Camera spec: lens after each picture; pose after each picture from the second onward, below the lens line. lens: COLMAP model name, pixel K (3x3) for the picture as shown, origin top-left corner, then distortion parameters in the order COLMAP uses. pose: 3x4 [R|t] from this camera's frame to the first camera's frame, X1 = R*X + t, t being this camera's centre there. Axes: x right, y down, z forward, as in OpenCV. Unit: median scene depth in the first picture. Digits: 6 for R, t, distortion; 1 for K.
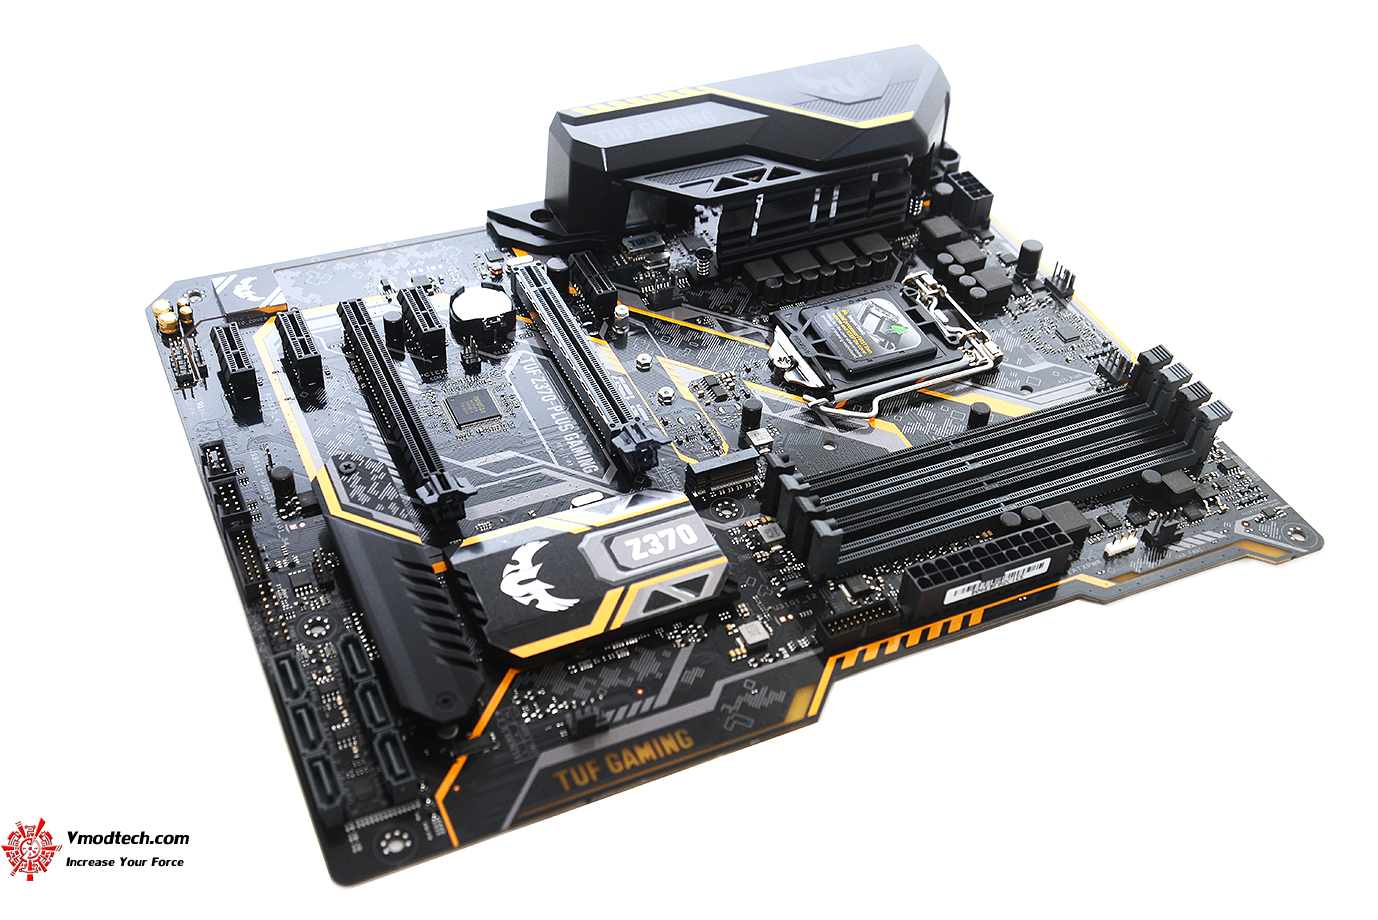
lens RADIAL K [[1495.7, 0, 689.0], [0, 1495.7, 460.0], [0, 0, 1]] dist [0.080671, -0.002373]
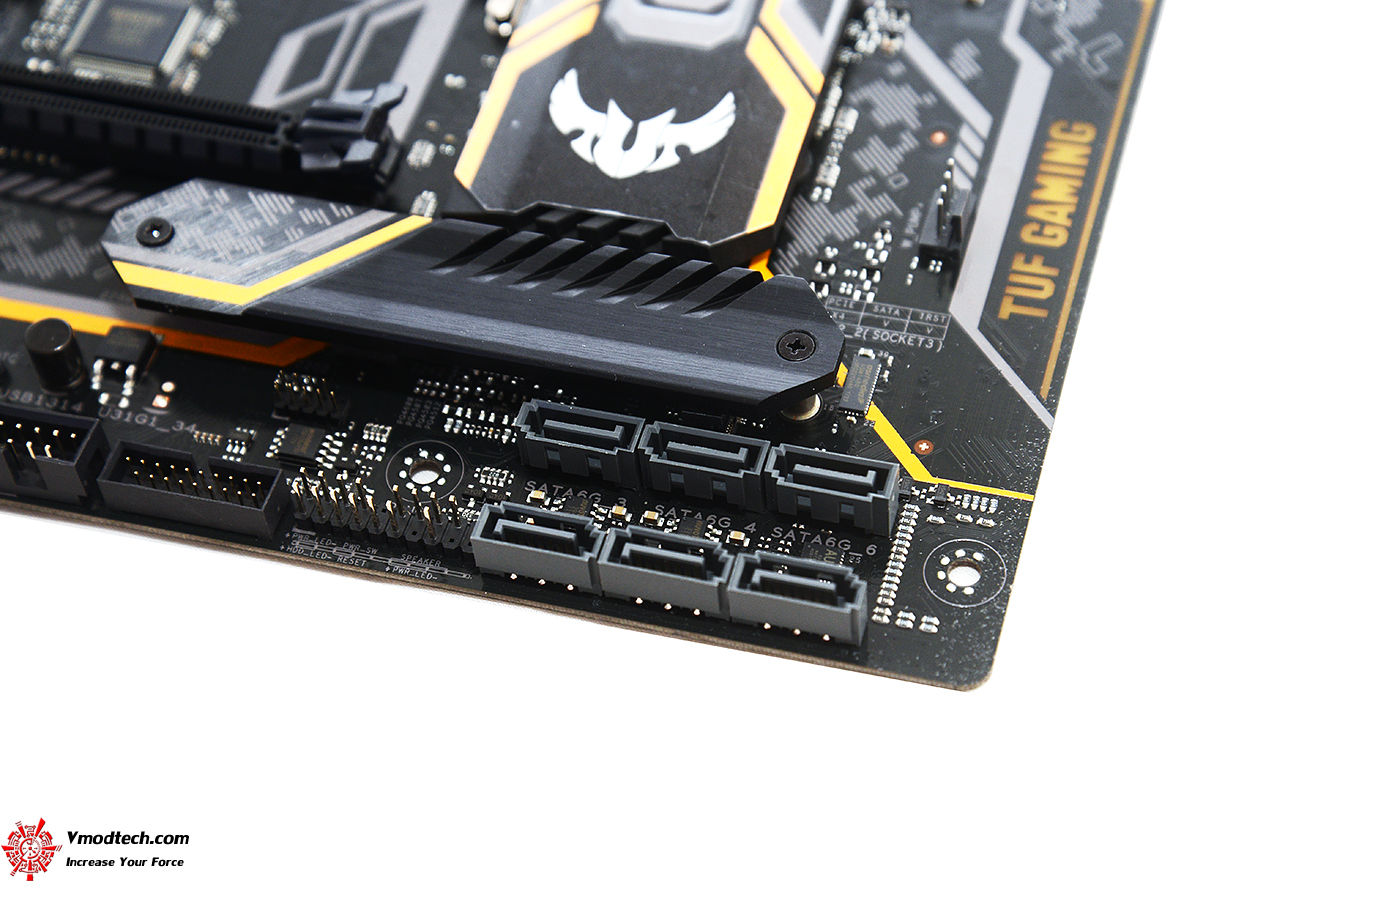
lens RADIAL K [[2624.8, 0, 689.0], [0, 2624.8, 460.0], [0, 0, 1]] dist [0.314269, 0.216742]
pose [[0.643022, -0.675161, 0.361498, -0.476804], [0.610548, 0.736882, 0.290234, -0.082832], [-0.462336, 0.034085, 0.886050, 0.198895]]
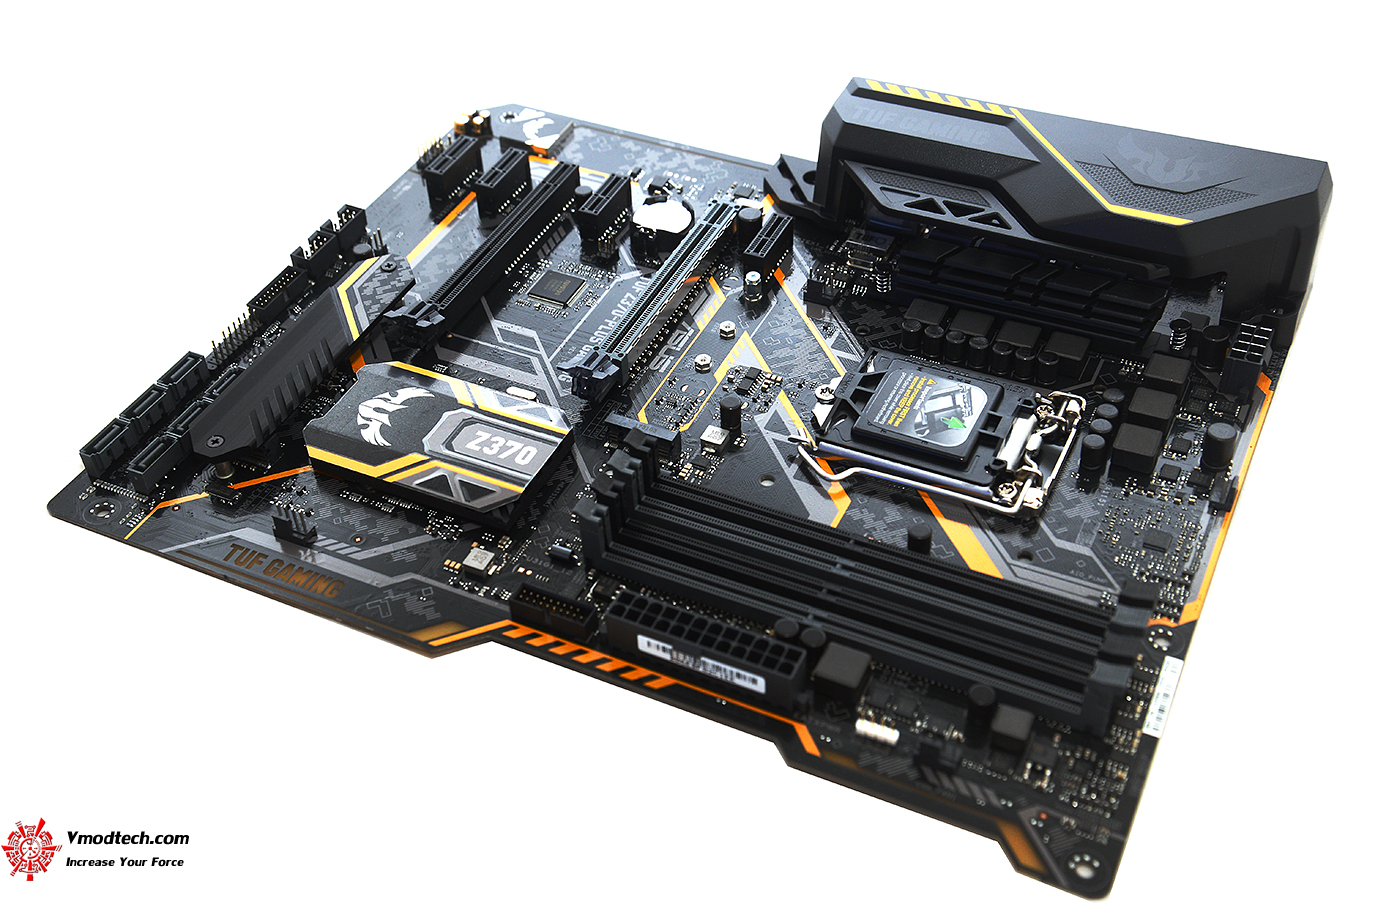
lens RADIAL K [[1592.5, 0, 689.0], [0, 1592.5, 460.0], [0, 0, 1]] dist [0.096520, 0.054147]
pose [[0.630257, 0.460100, -0.625367, 0.732323], [-0.474960, 0.865667, 0.158221, -0.166679], [0.614158, 0.197304, 0.764121, 0.266504]]
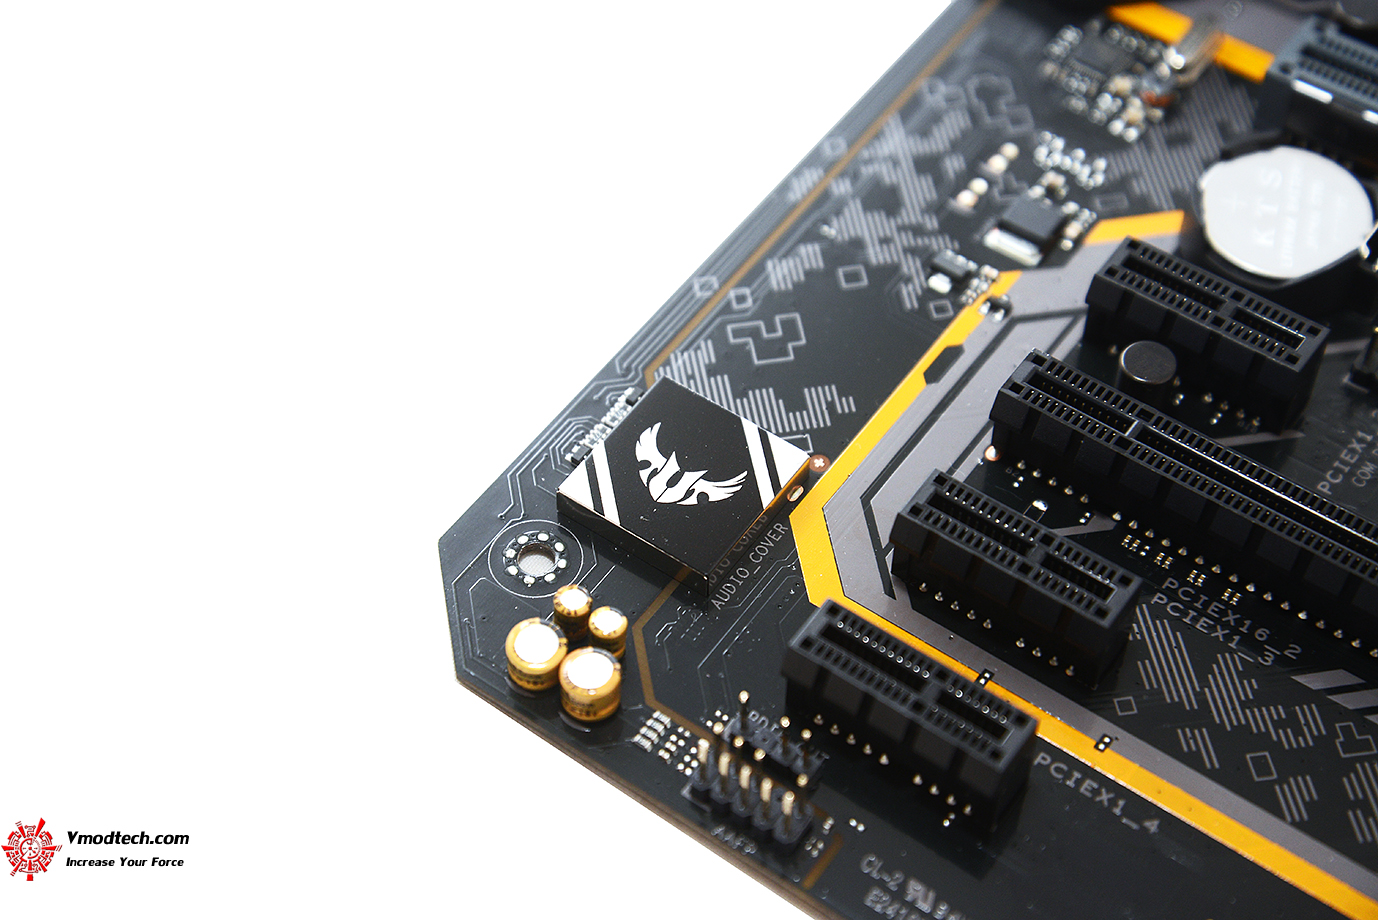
lens RADIAL K [[2553.6, 0, 689.0], [0, 2553.6, 460.0], [0, 0, 1]] dist [0.271398, 0.033999]
pose [[0.867401, -0.436003, 0.239826, -0.499421], [0.388144, 0.894411, 0.222201, -0.280504], [-0.311383, -0.099650, 0.945045, 0.566449]]
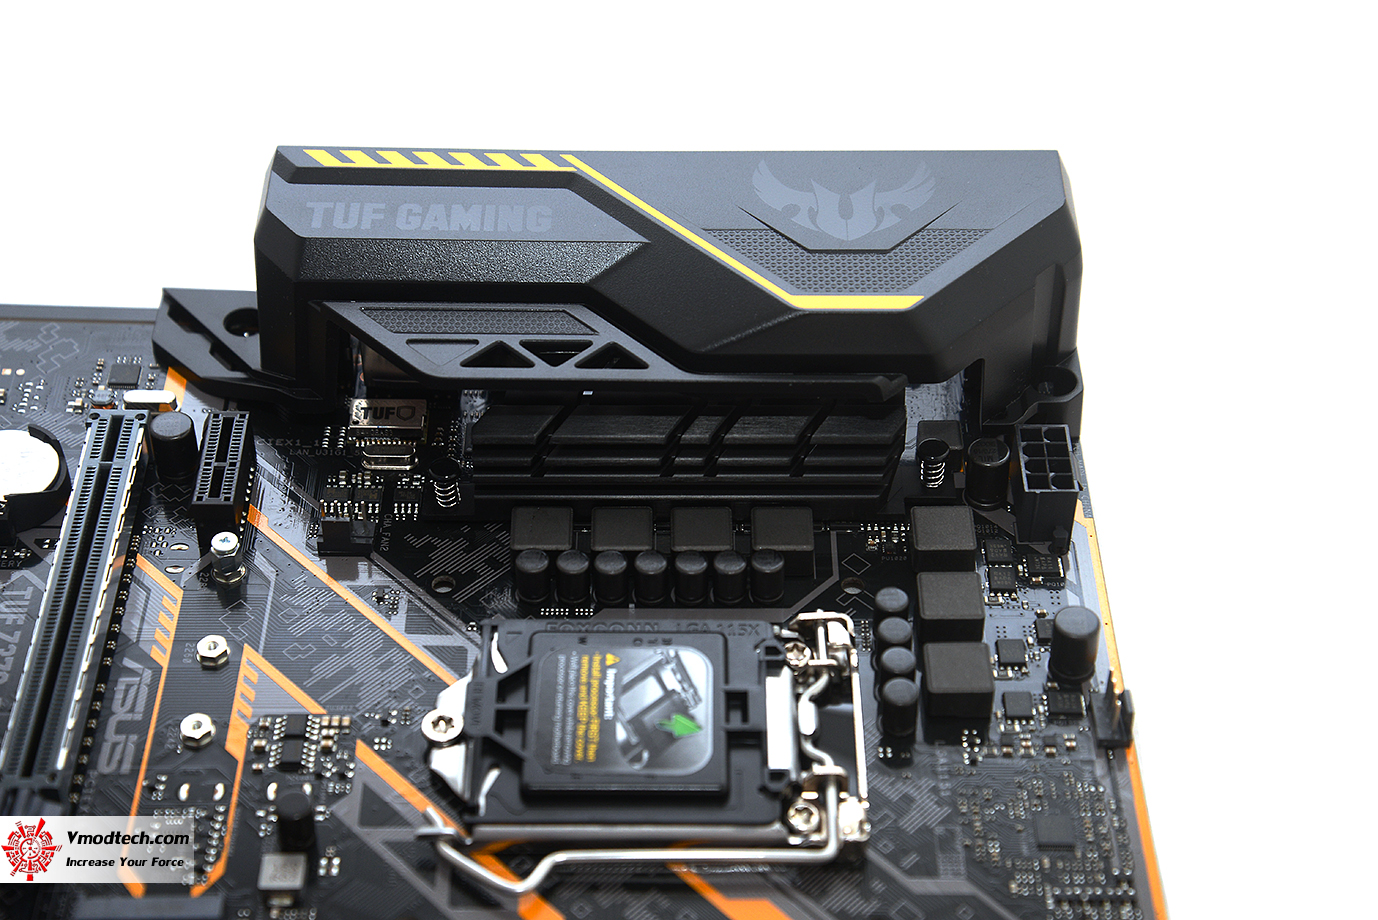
lens RADIAL K [[2455.4, 0, 689.0], [0, 2455.4, 460.0], [0, 0, 1]] dist [0.304249, 0.066759]
pose [[0.905951, 0.252669, -0.339724, 0.472797], [-0.256722, 0.965895, 0.033775, -0.238574], [0.336671, 0.056616, 0.939919, 0.265252]]
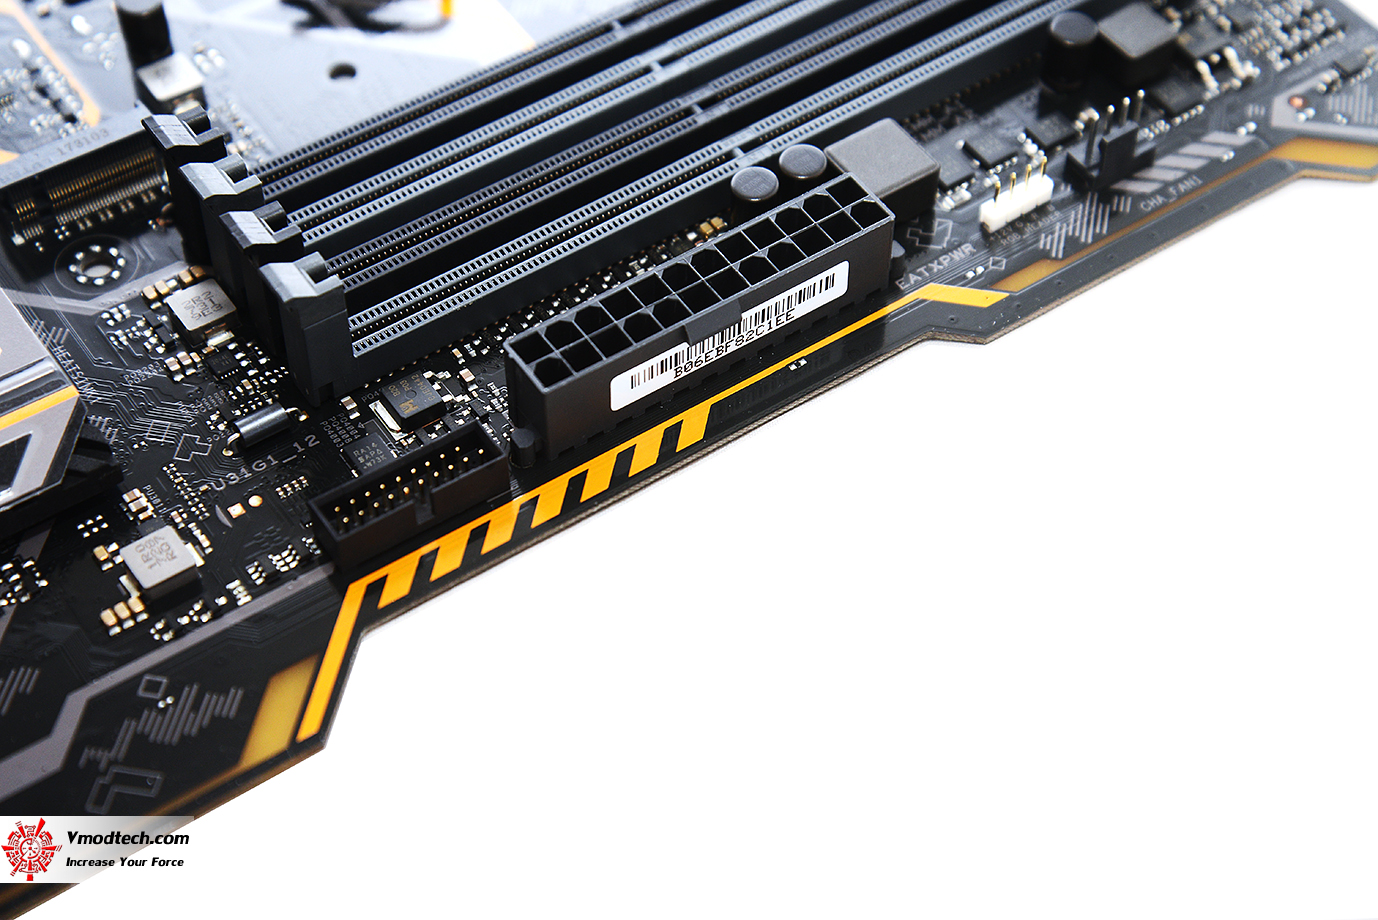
lens RADIAL K [[2528.5, 0, 689.0], [0, 2528.5, 460.0], [0, 0, 1]] dist [0.250065, 0.284703]
pose [[0.985205, -0.164921, 0.046613, 0.155258], [0.156744, 0.977075, 0.144065, 0.009347], [-0.069304, -0.134628, 0.988470, 0.283888]]
